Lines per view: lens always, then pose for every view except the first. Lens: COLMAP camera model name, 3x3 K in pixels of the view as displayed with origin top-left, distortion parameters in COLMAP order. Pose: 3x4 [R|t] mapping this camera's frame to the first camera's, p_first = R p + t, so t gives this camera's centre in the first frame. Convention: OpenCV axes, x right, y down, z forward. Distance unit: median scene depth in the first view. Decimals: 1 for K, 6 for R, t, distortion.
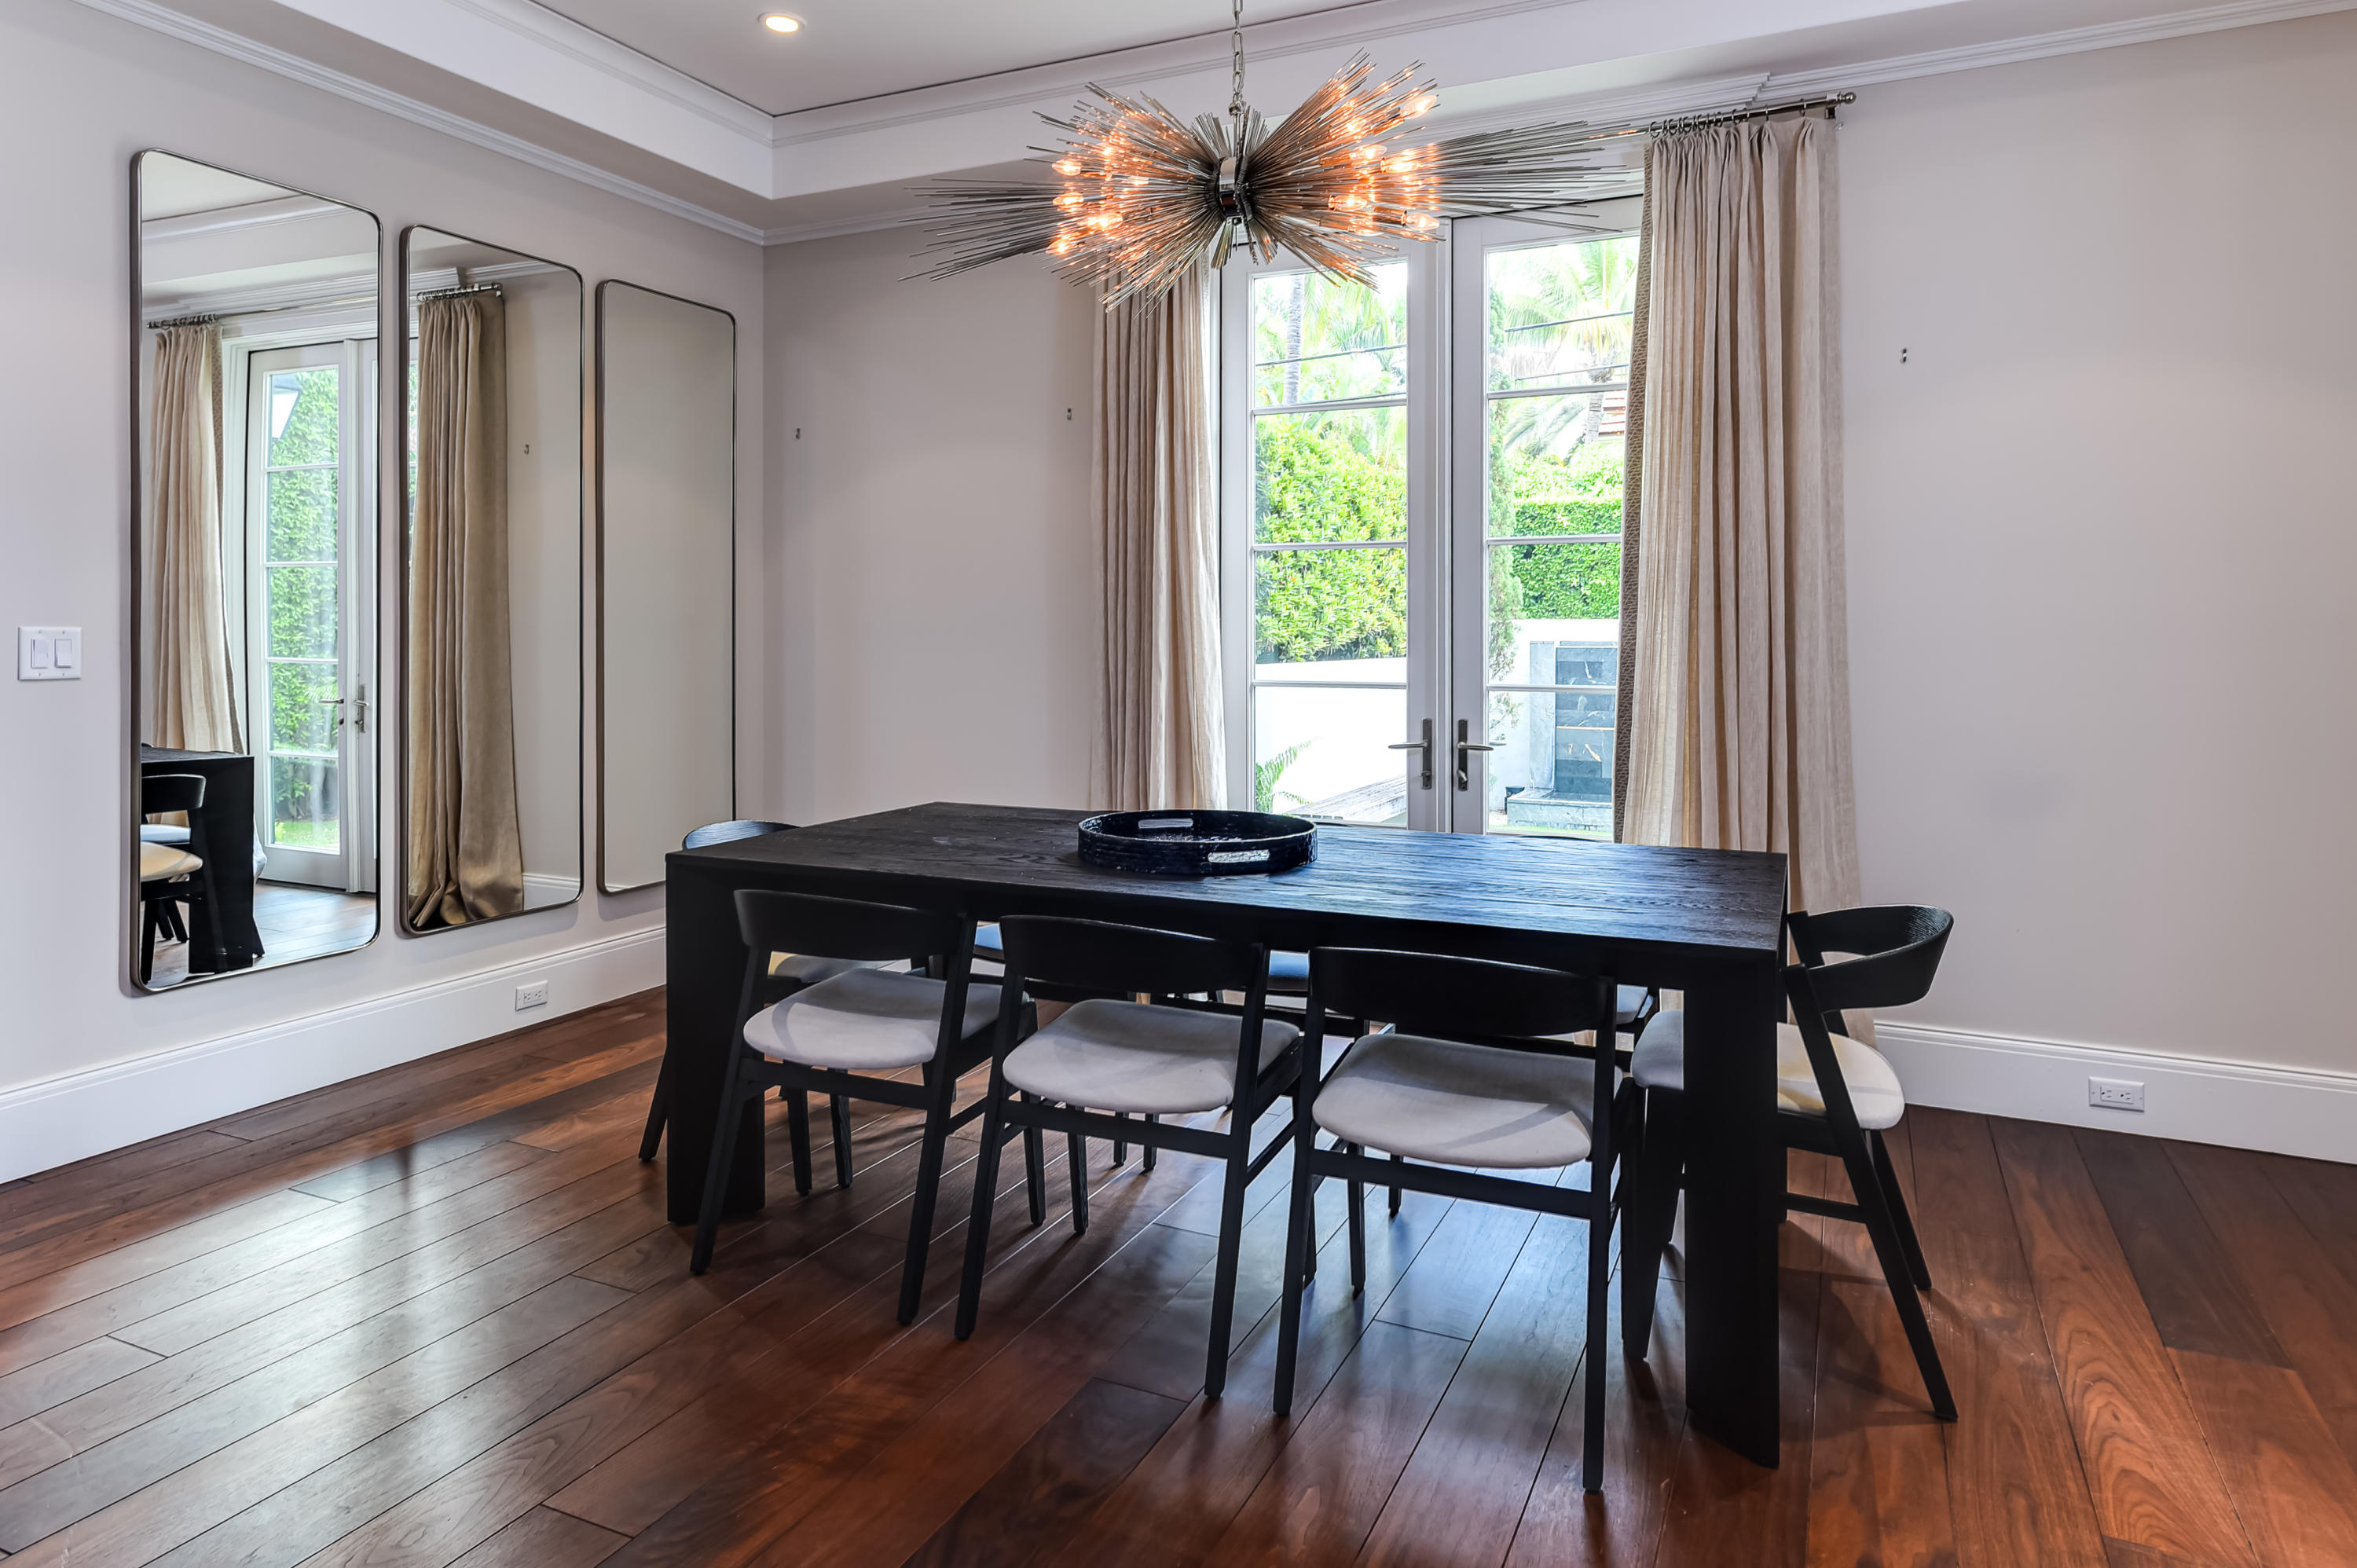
lens RADIAL K [[1406.4, 0, 1190.3], [0, 1406.4, 634.3], [0, 0, 1]] dist [-0.000783, 0.000115]
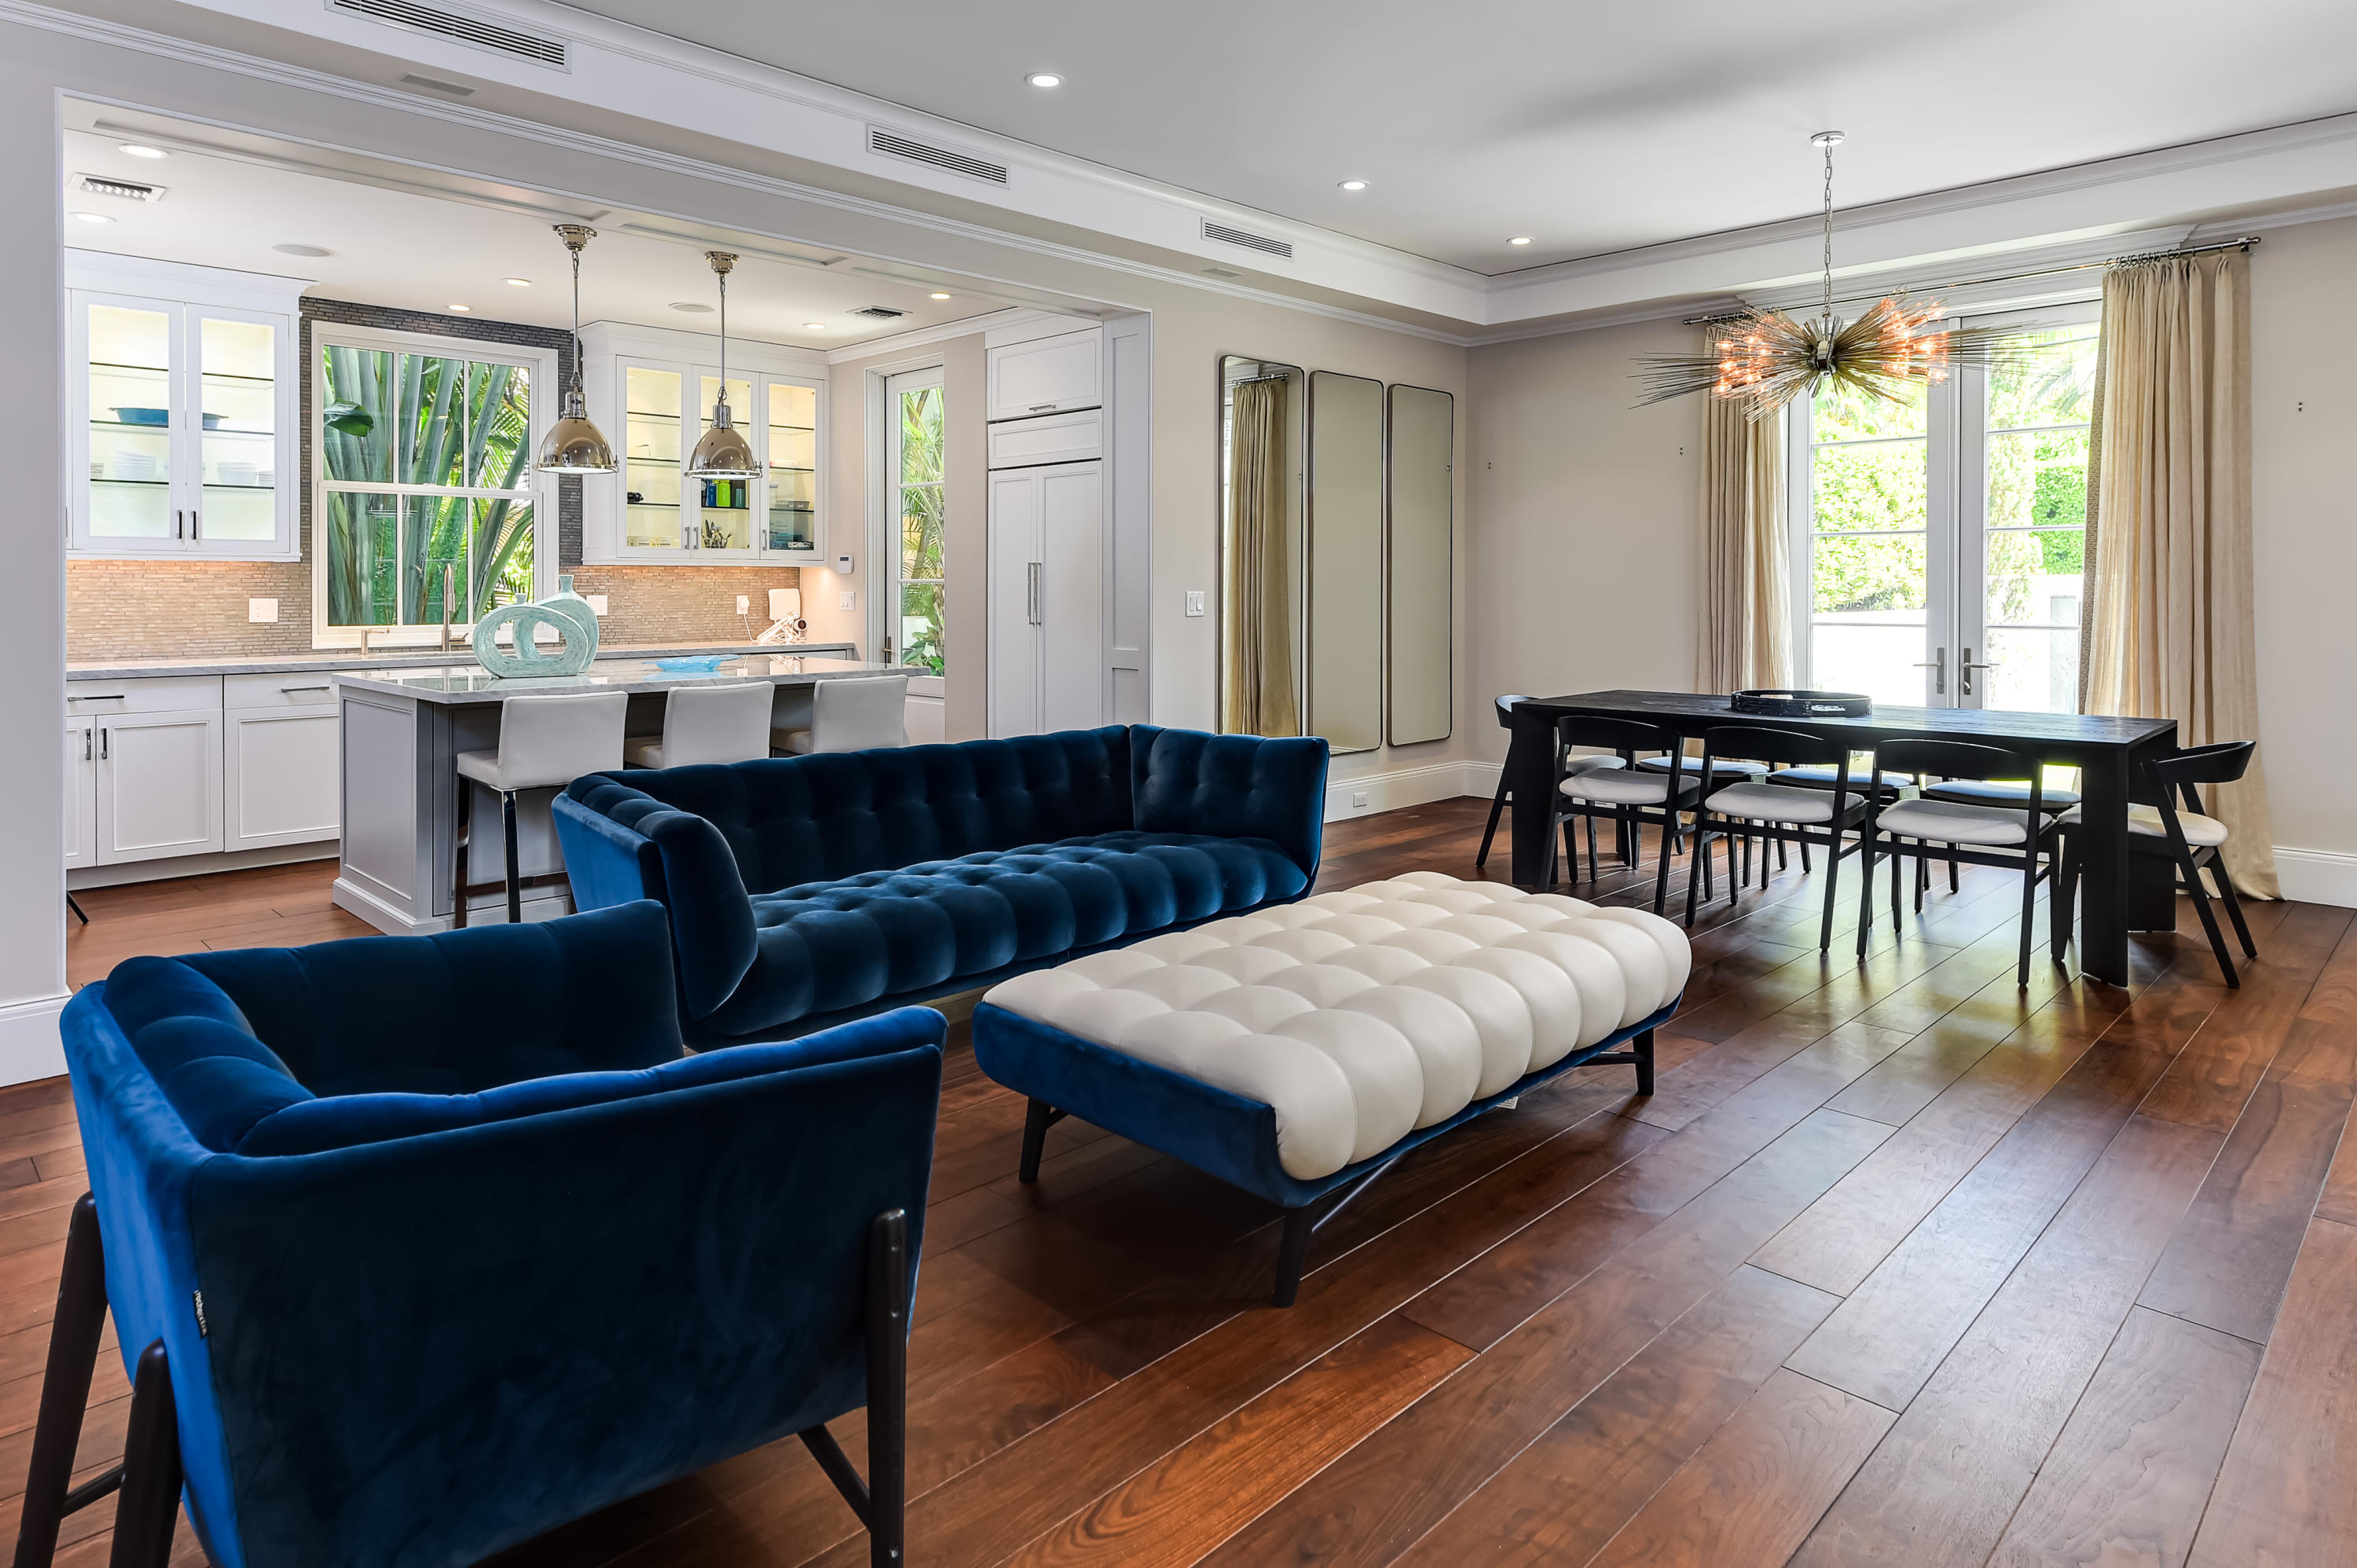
lens RADIAL K [[1330.2, 0, 1194.6], [0, 1330.2, 609.9], [0, 0, 1]] dist [0.002694, -0.000574]
pose [[0.940522, 0.000670, -0.339732, -0.119376], [0.004333, 0.999893, 0.013968, -0.005019], [0.339705, -0.014610, 0.940419, -0.737825]]
